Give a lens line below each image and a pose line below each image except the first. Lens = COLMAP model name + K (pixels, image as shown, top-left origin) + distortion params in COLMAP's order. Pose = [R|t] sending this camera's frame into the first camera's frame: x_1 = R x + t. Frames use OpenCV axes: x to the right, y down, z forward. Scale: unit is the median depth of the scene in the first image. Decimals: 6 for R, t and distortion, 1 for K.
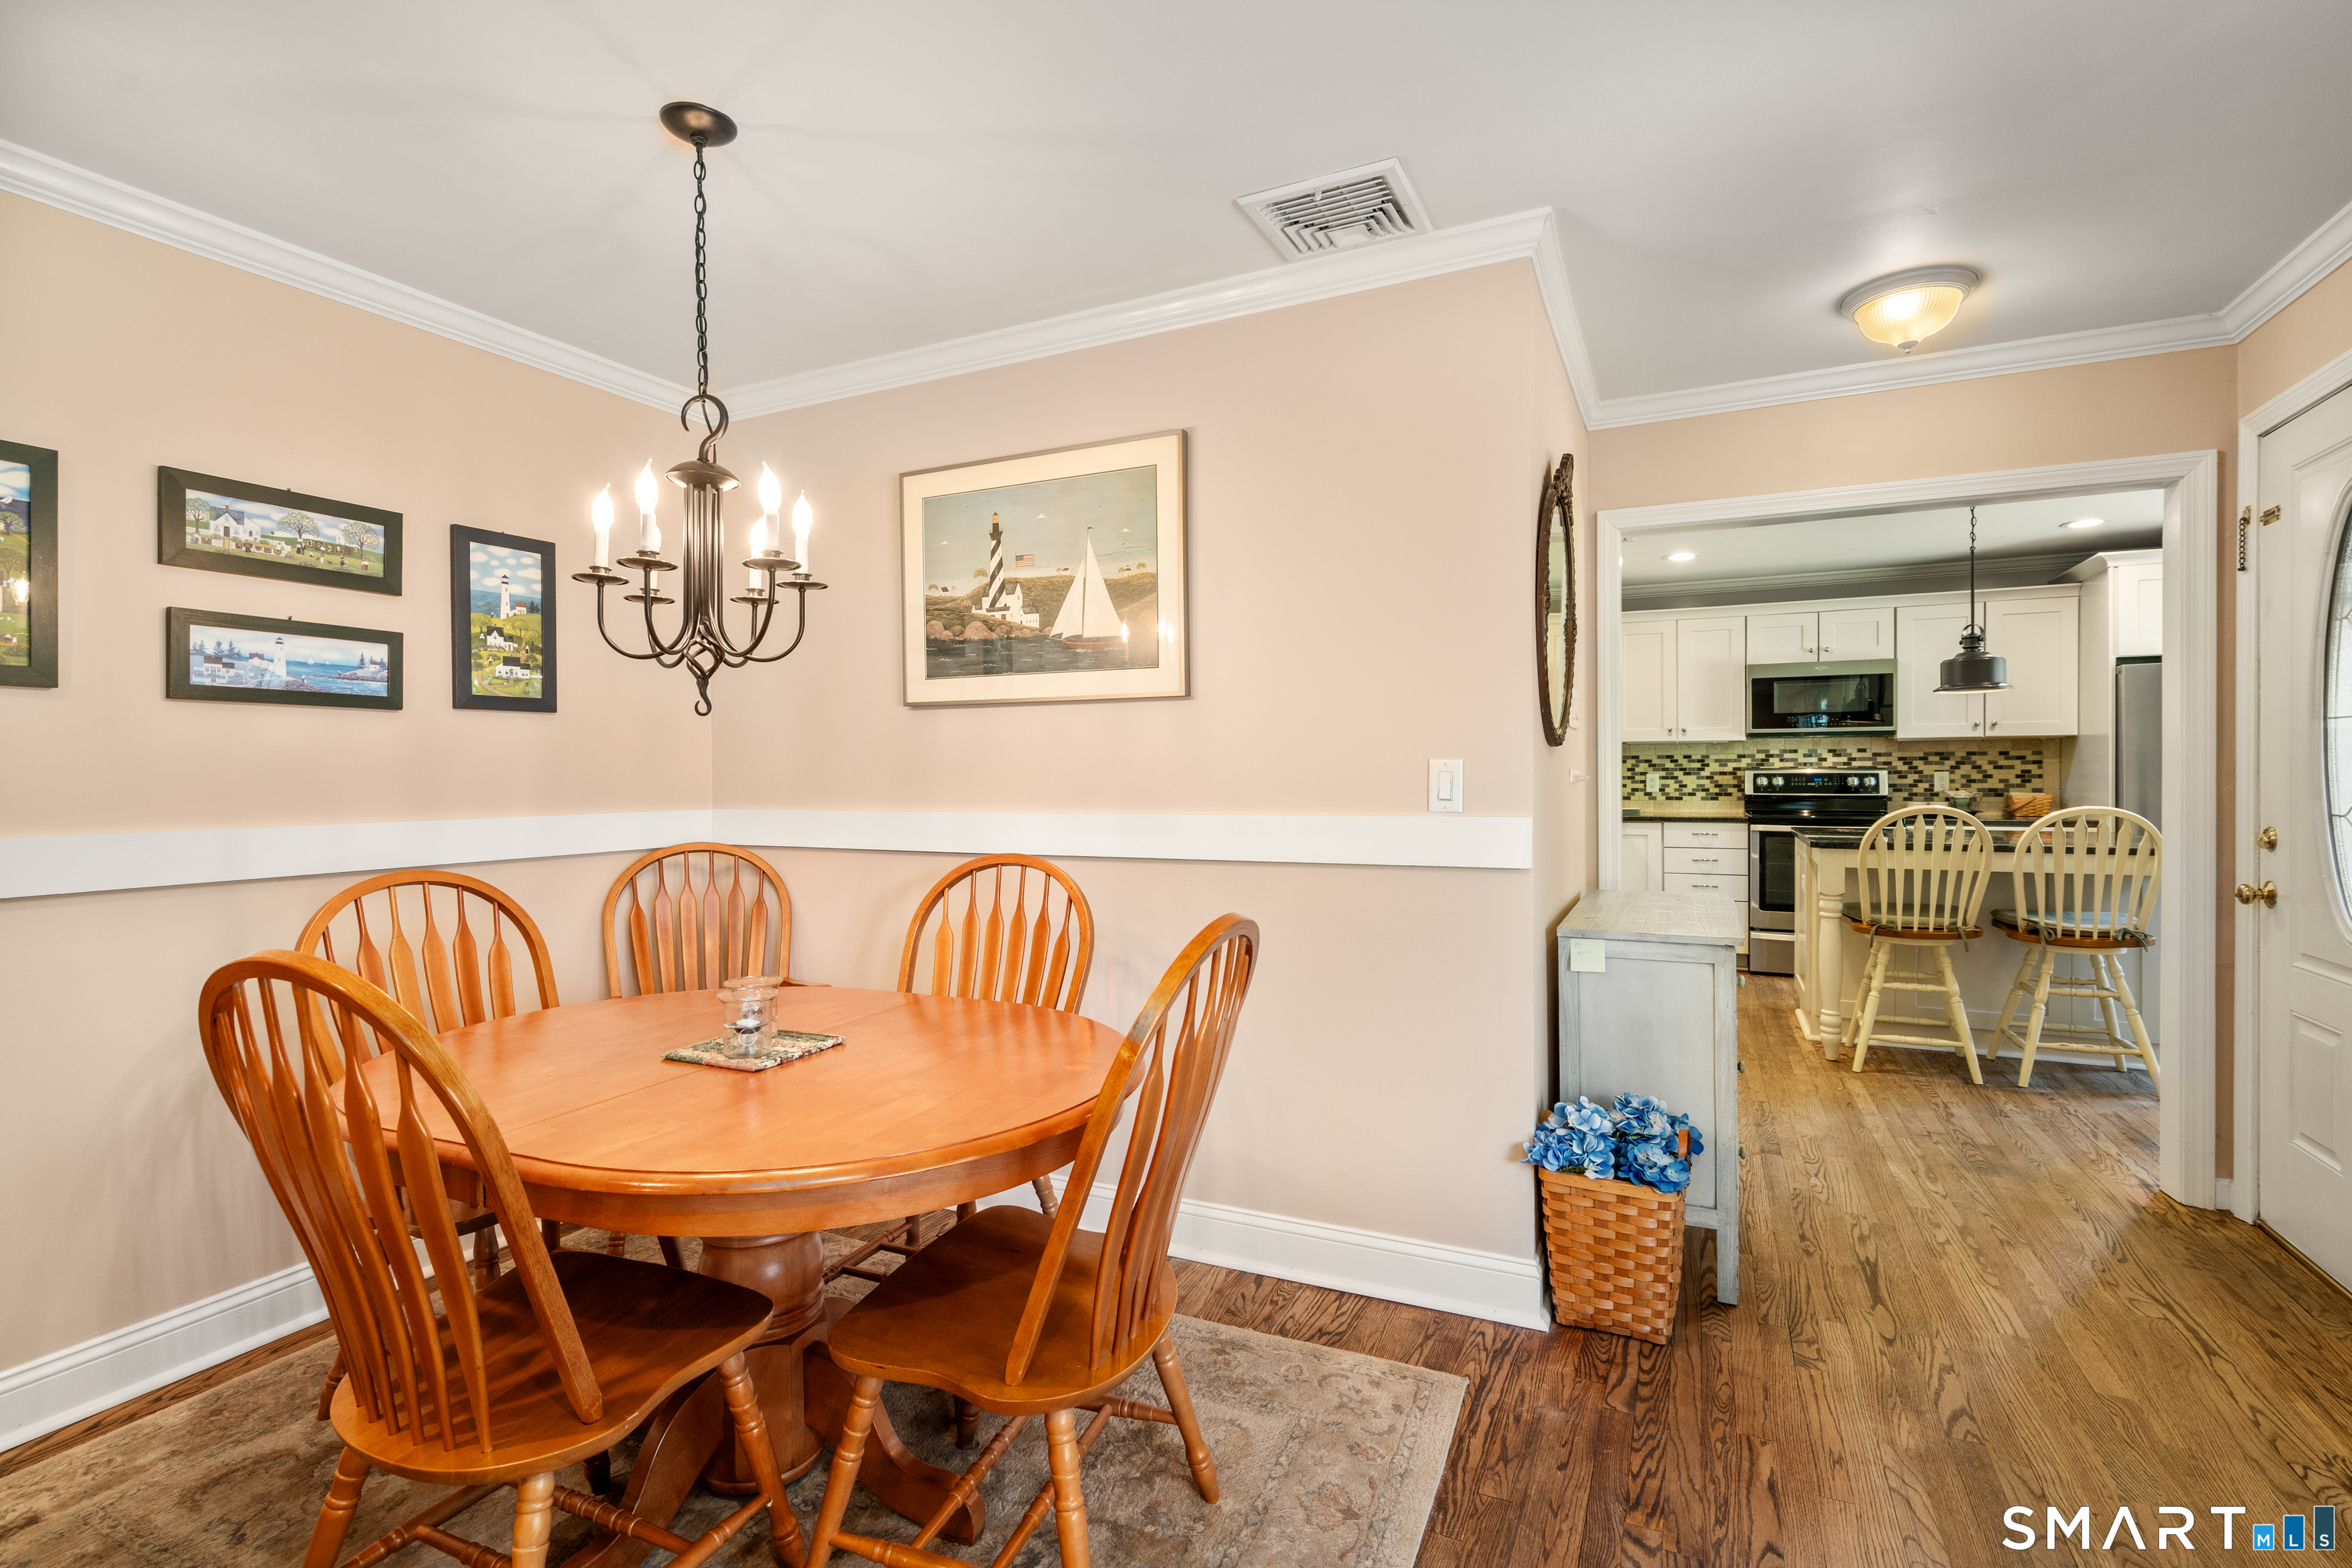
lens RADIAL K [[1086.1, 0, 1184.3], [0, 1086.1, 778.6], [0, 0, 1]] dist [-0.003328, 0.001887]
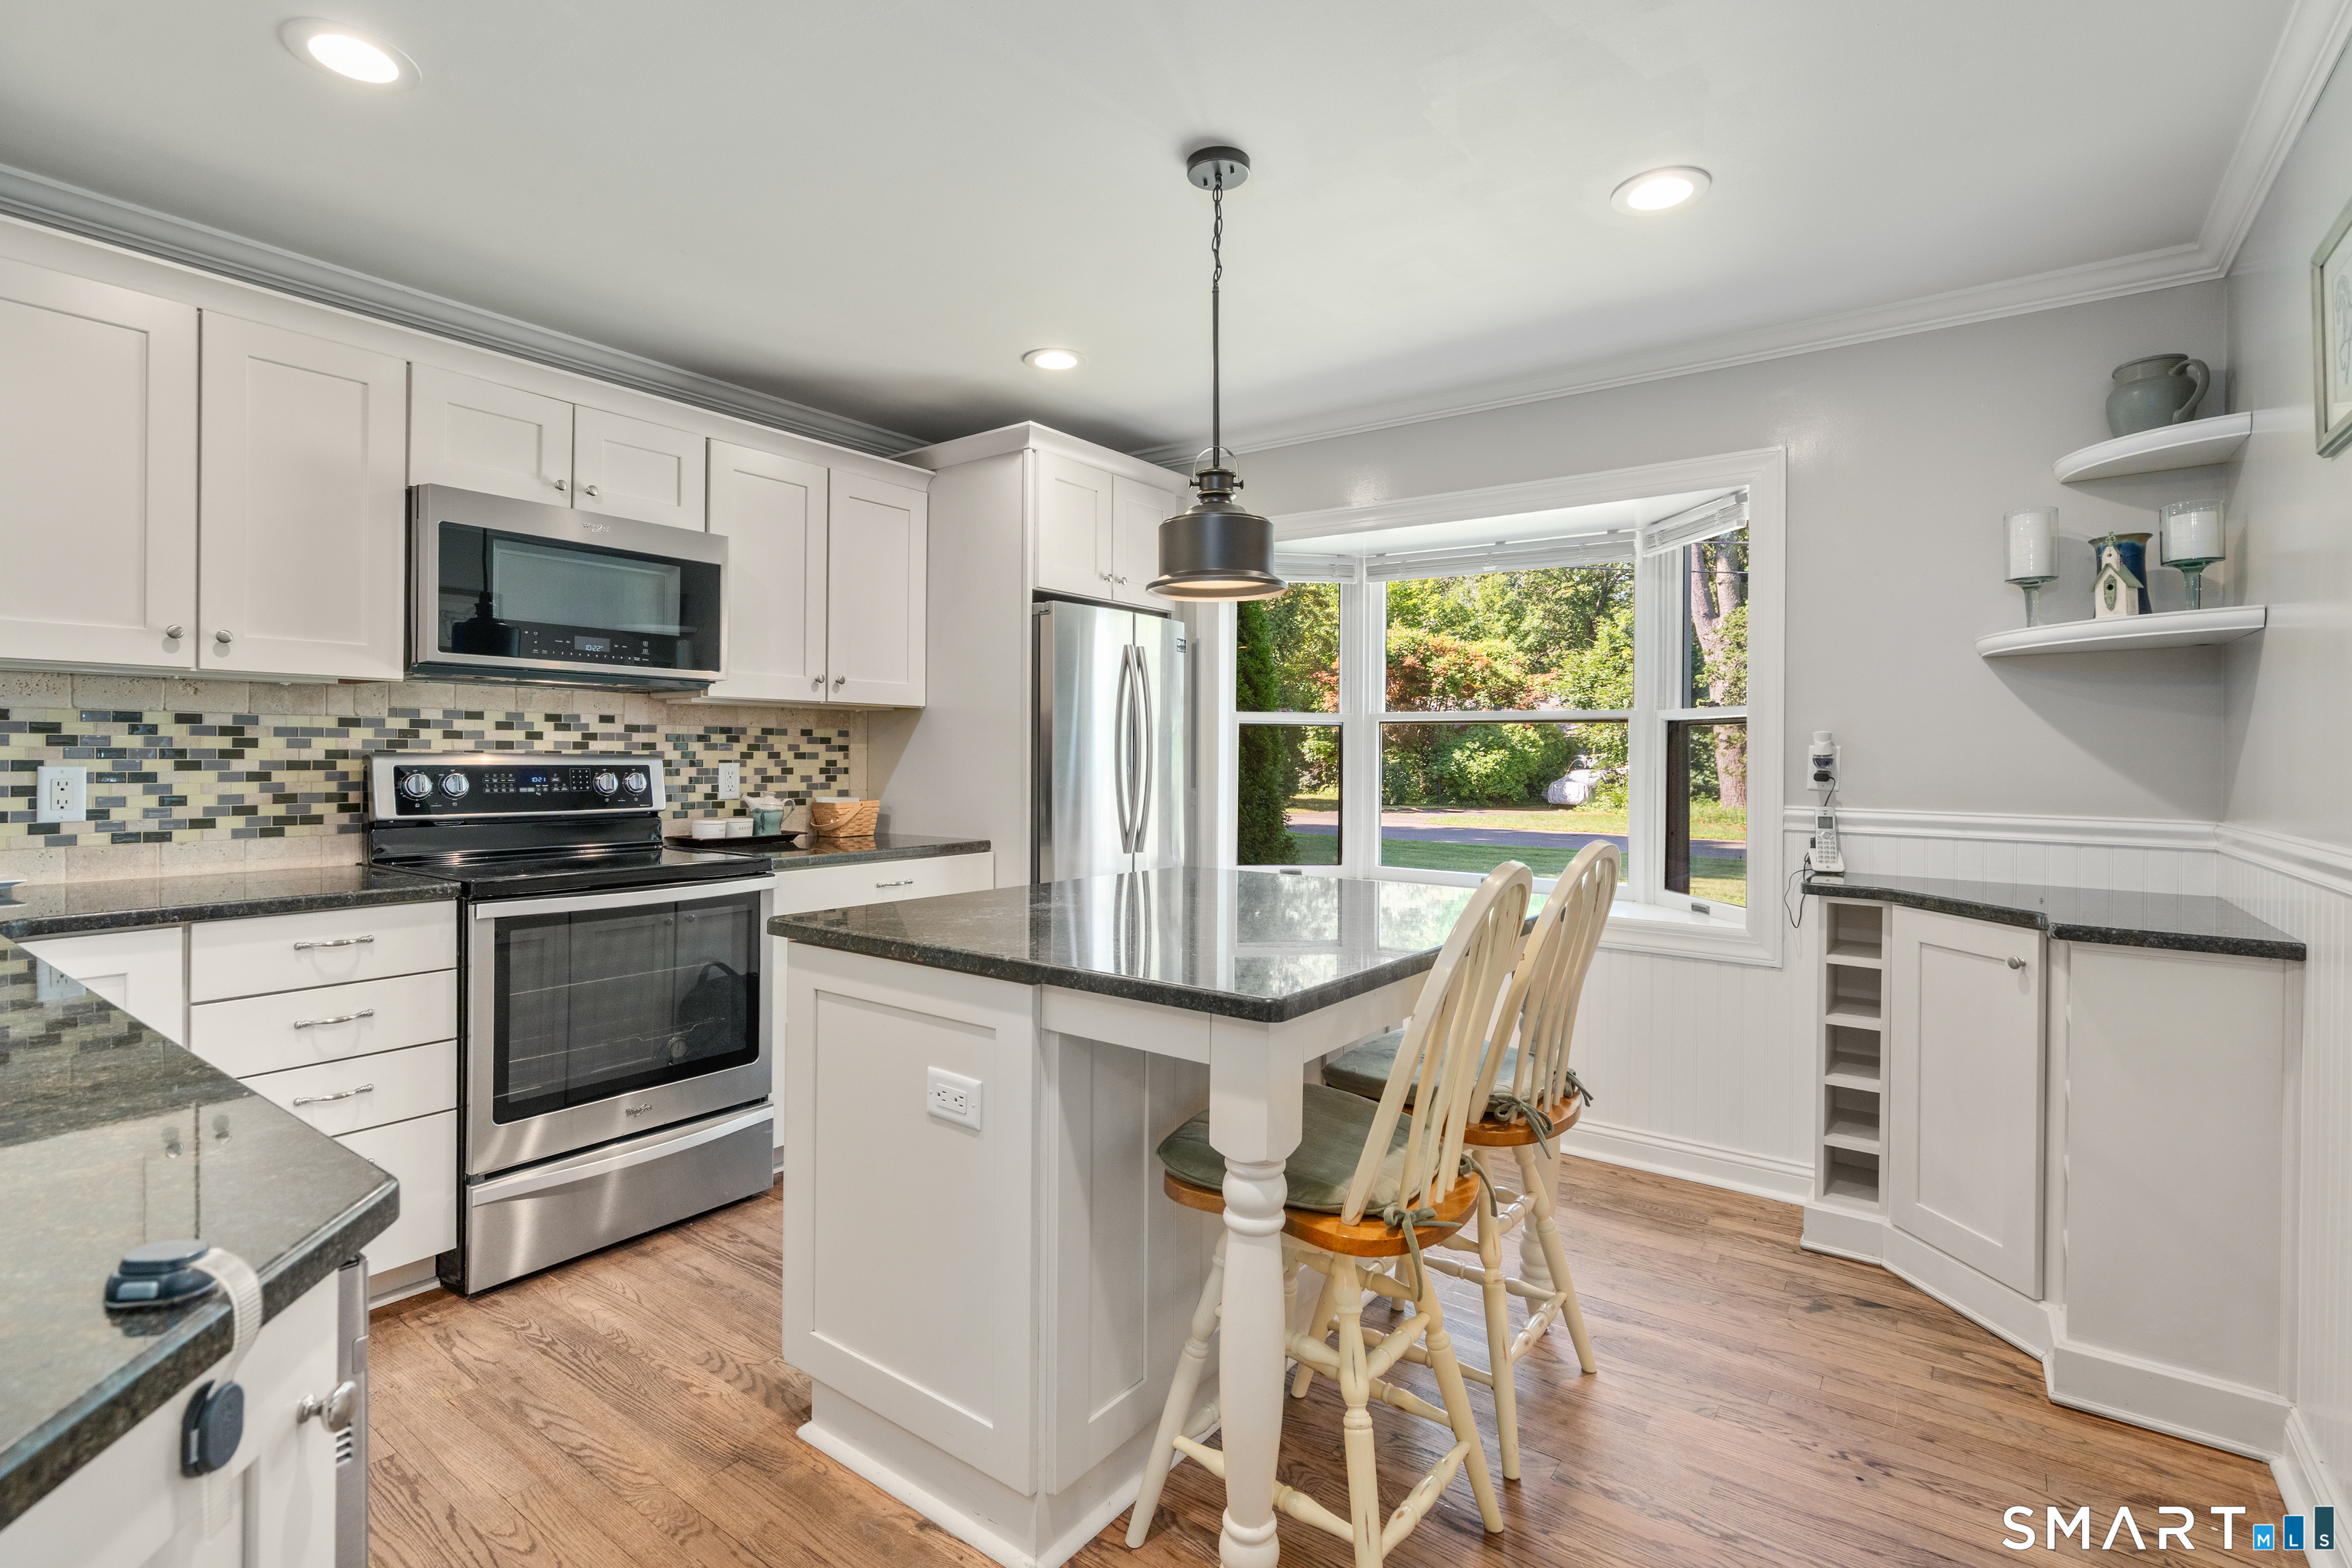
lens RADIAL K [[1086.1, 0, 1136.1], [0, 1086.1, 768.6], [0, 0, 1]] dist [-0.003328, 0.001887]
pose [[0.210353, -0.003047, 0.977621, 0.433534], [-0.001032, 0.999994, 0.003339, -0.012108], [-0.977625, -0.001711, 0.210349, 1.481640]]
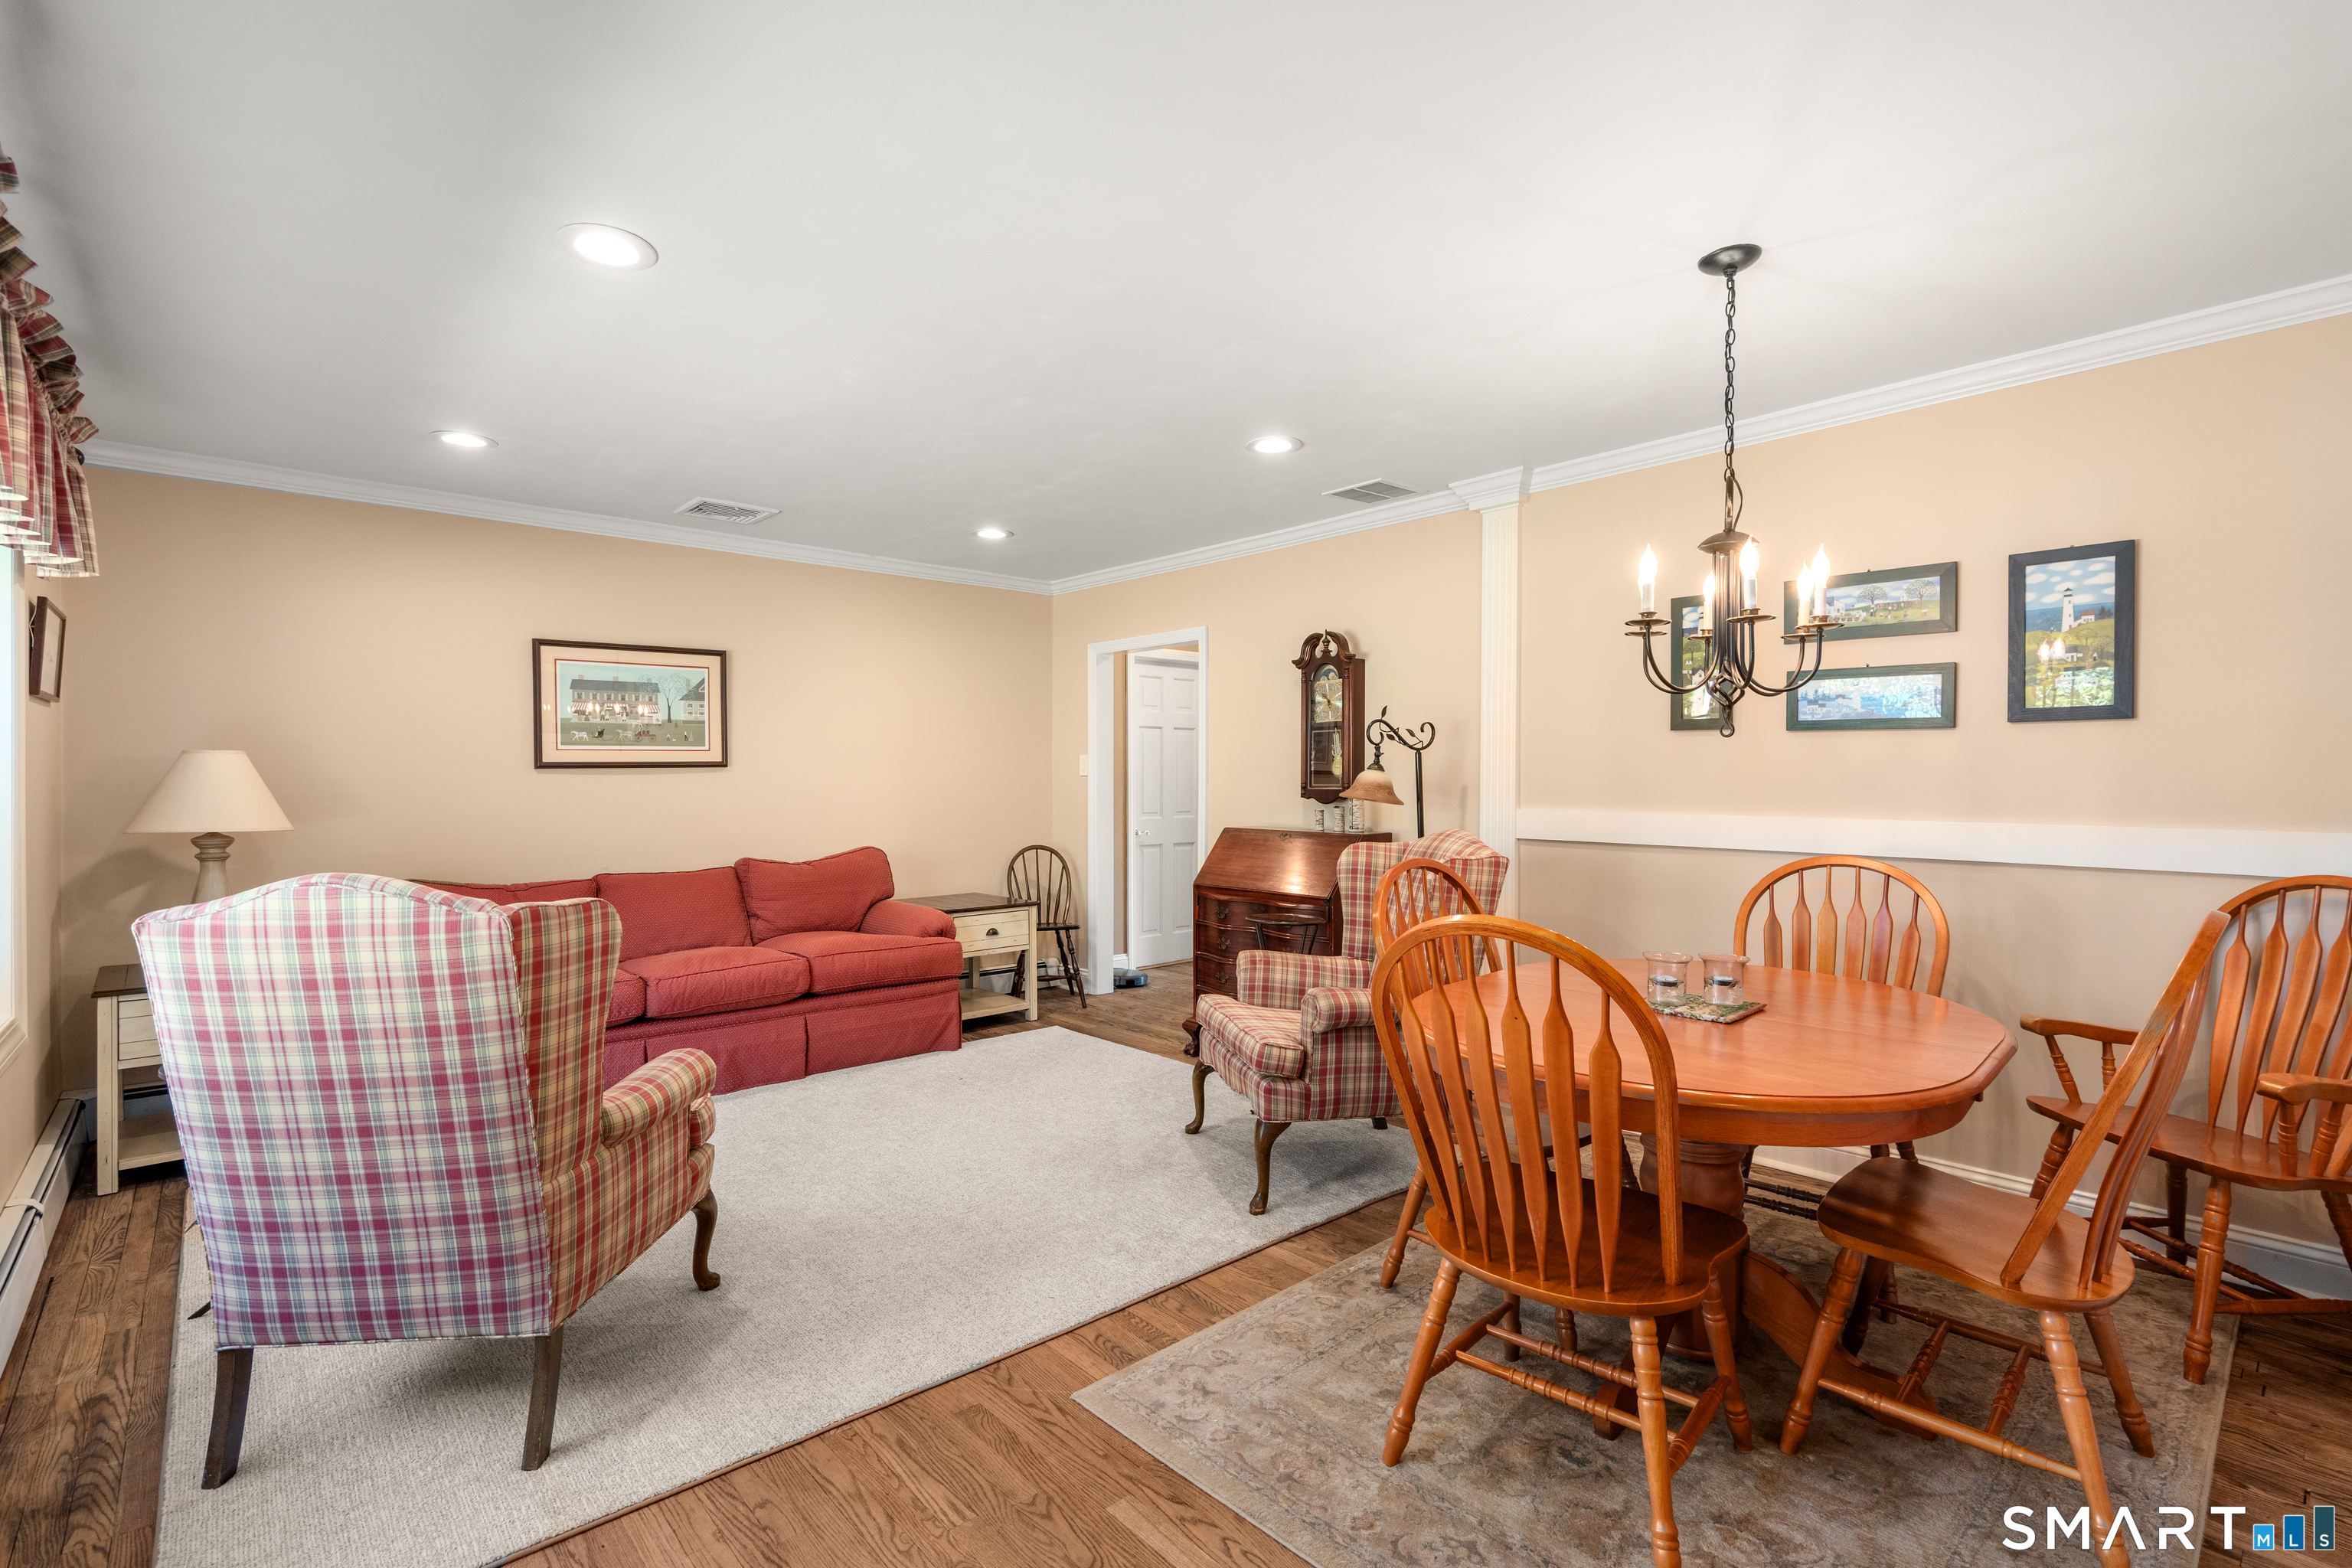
lens RADIAL K [[1086.1, 0, 1169.9], [0, 1086.1, 775.3], [0, 0, 1]] dist [-0.003328, 0.001887]
pose [[-0.397761, 0.006594, -0.917465, 0.630975], [-0.005540, 0.999939, 0.009589, -0.015980], [0.917472, 0.008897, -0.397700, 0.614957]]
